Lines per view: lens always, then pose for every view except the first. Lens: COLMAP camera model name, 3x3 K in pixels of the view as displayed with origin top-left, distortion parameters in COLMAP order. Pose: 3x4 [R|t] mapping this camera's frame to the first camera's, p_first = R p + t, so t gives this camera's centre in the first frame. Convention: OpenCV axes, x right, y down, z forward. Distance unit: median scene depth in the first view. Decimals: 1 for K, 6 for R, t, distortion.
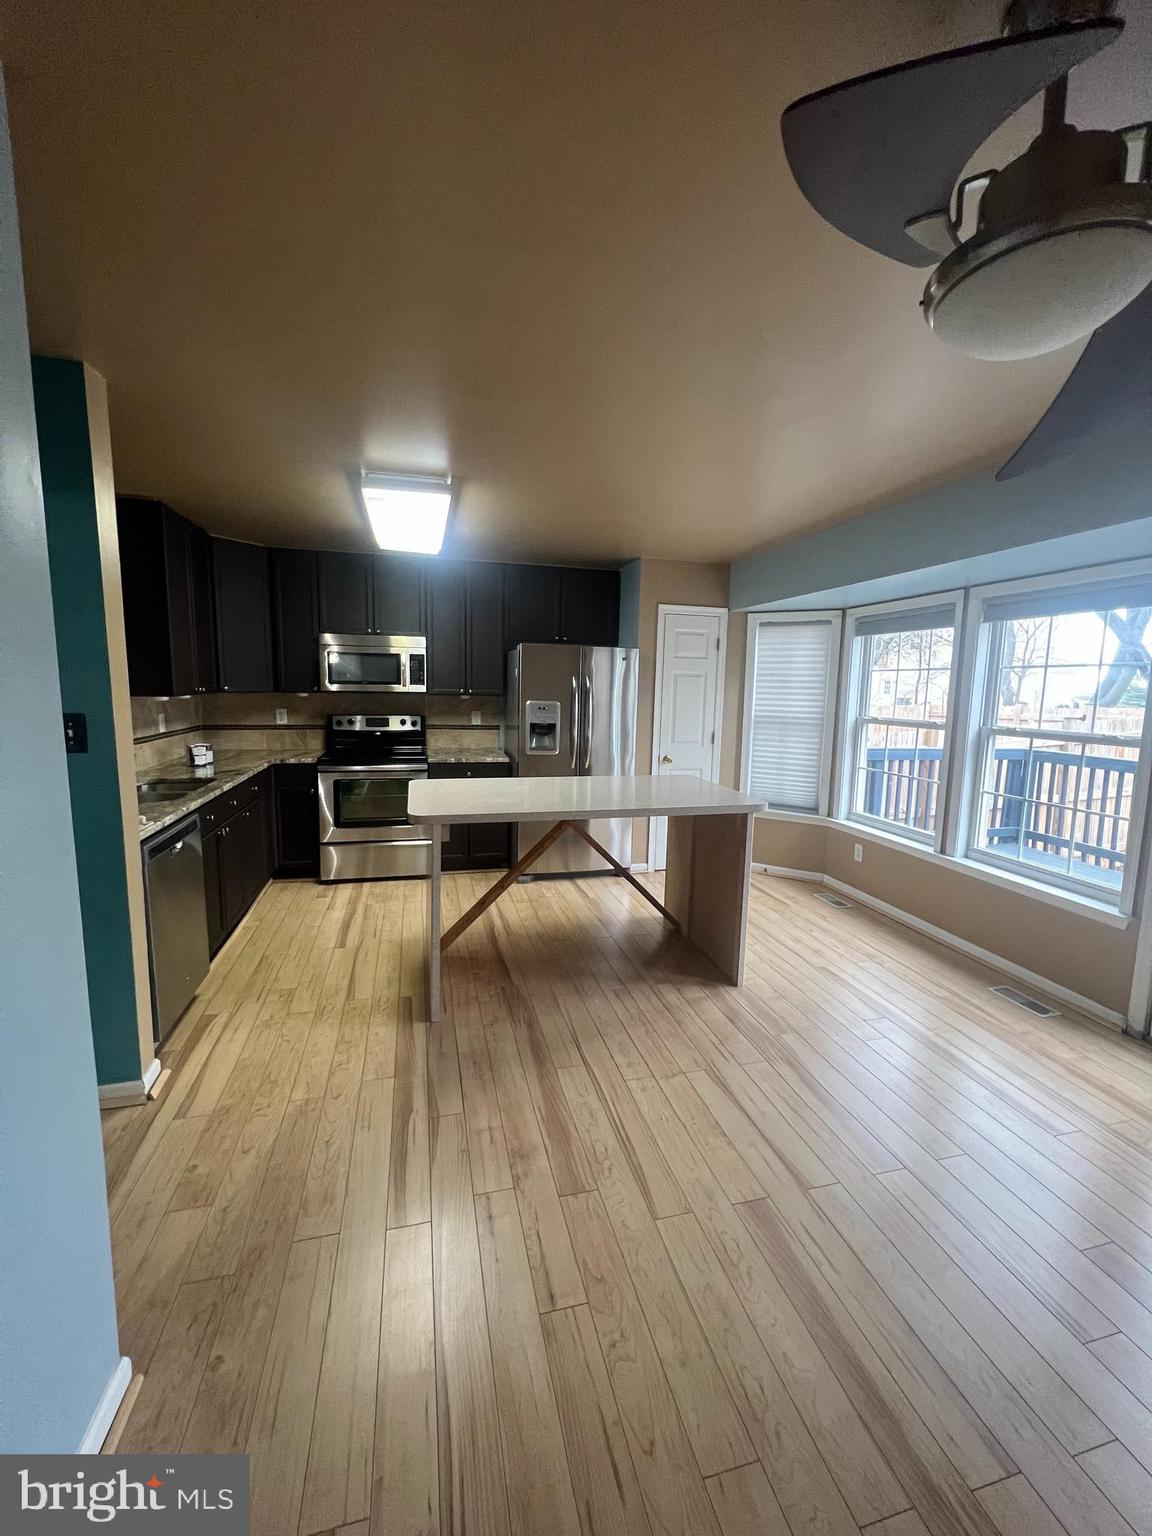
lens RADIAL K [[617.0, 0, 575.9], [0, 617.0, 761.4], [0, 0, 1]] dist [0.005745, 0.000536]
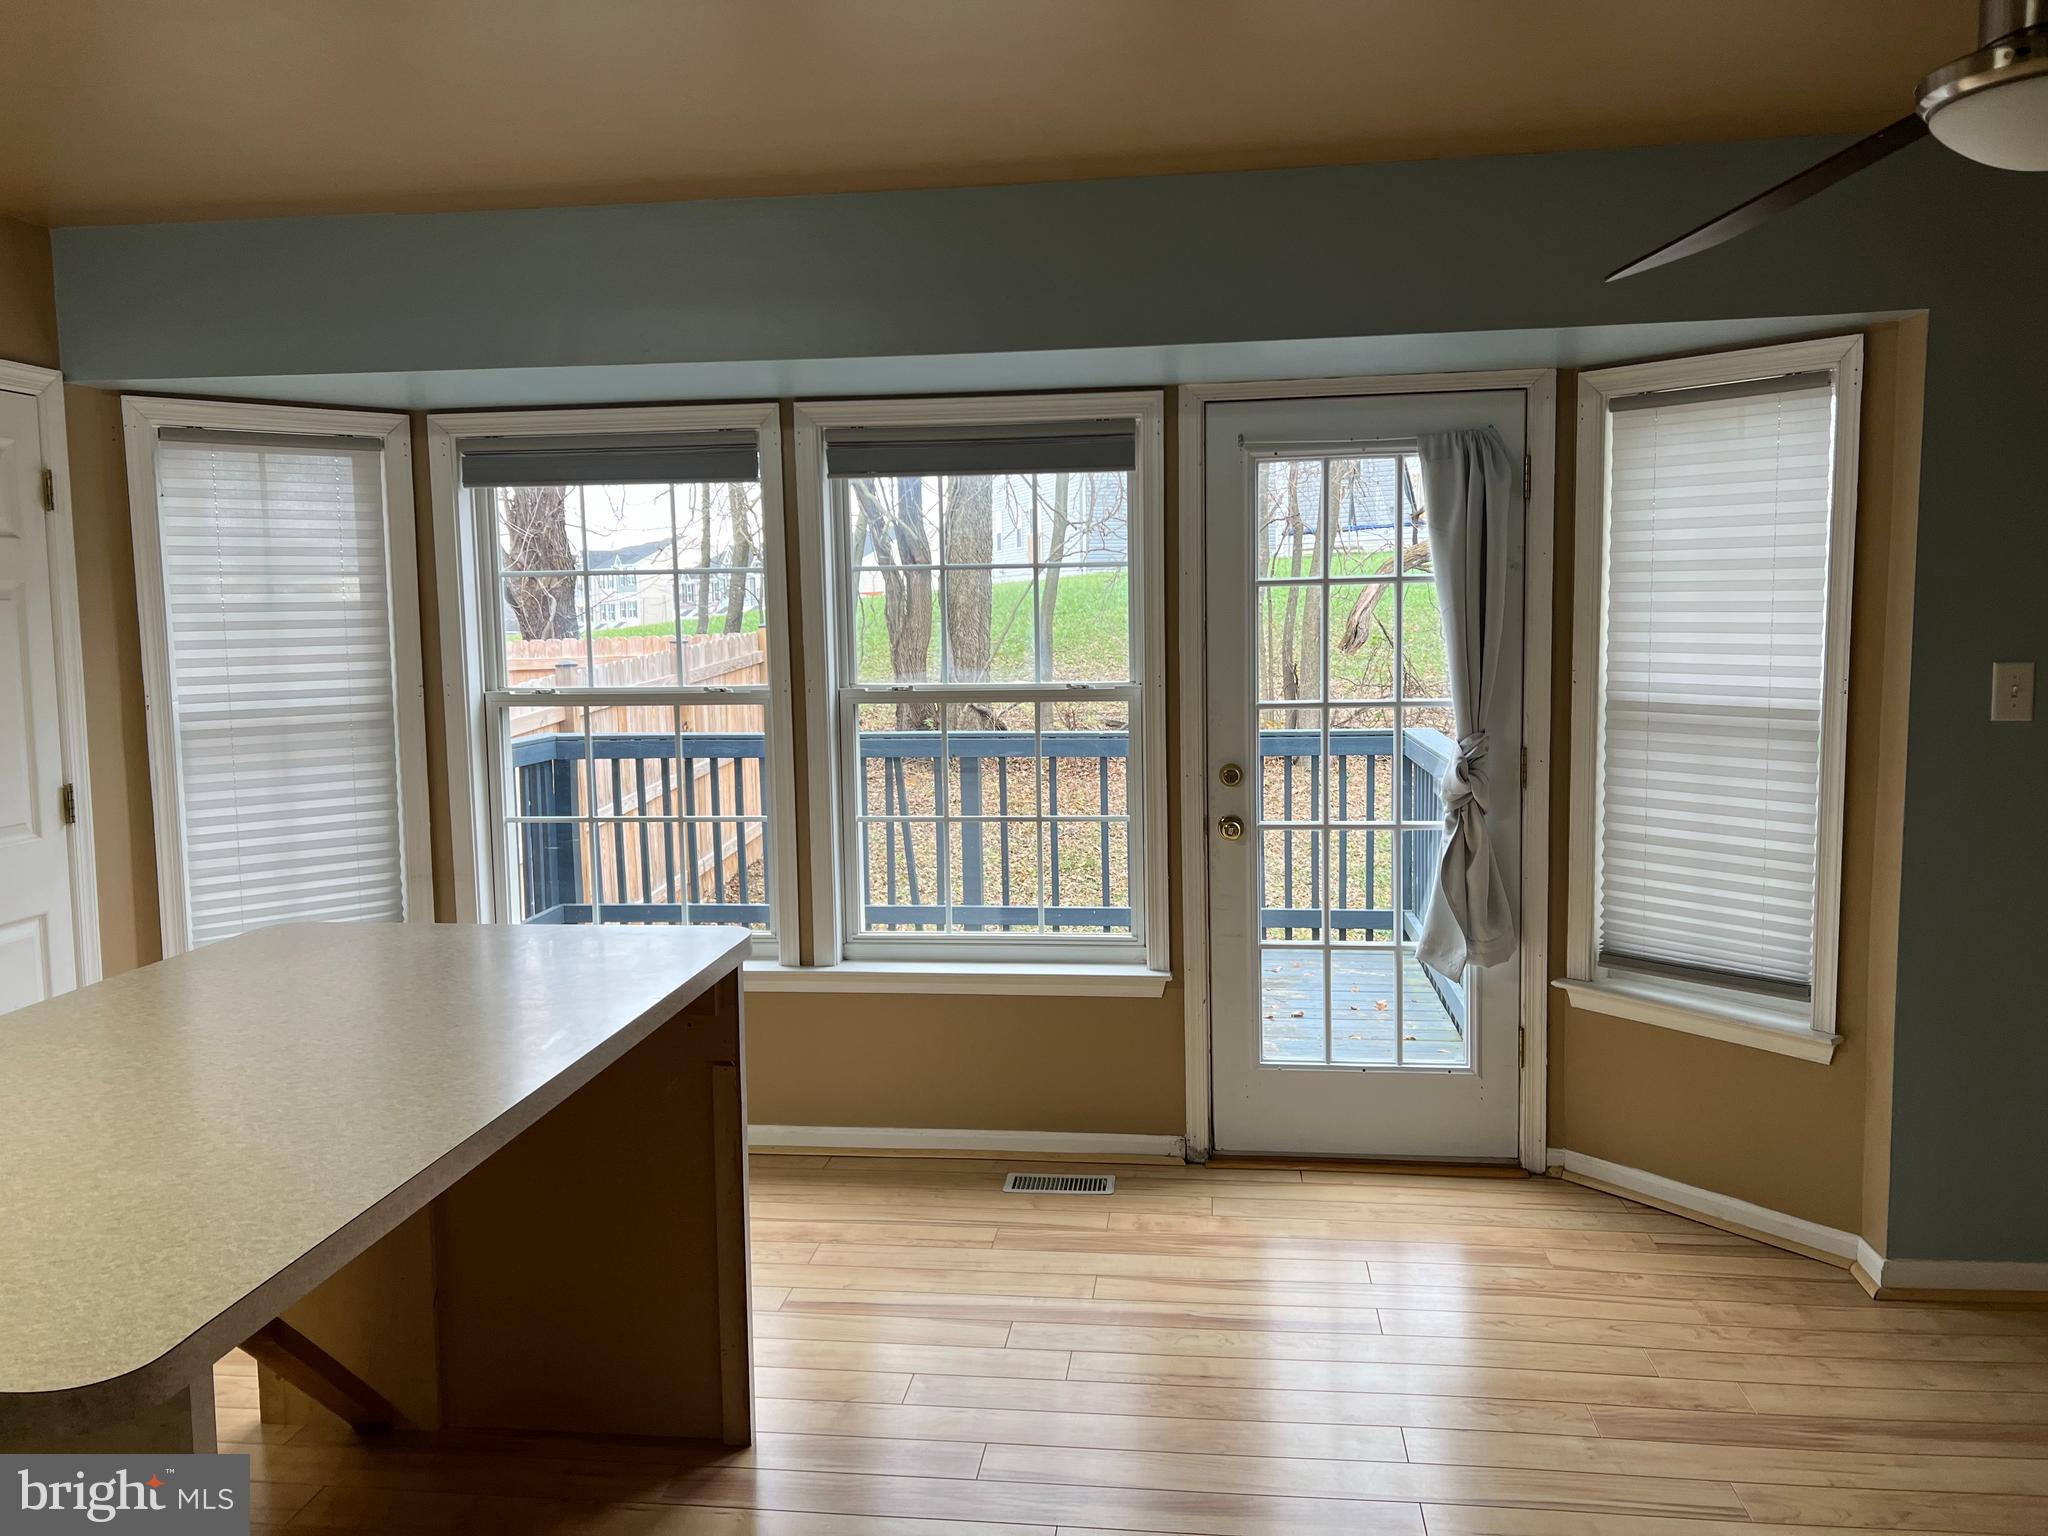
lens RADIAL K [[1542.4, 0, 1070.1], [0, 1542.4, 741.9], [0, 0, 1]] dist [0.066894, -0.066400]
pose [[0.370215, -0.112127, 0.922154, -0.390748], [0.138641, 0.988240, 0.064503, -0.065639], [-0.918542, 0.103969, 0.381407, 0.355747]]
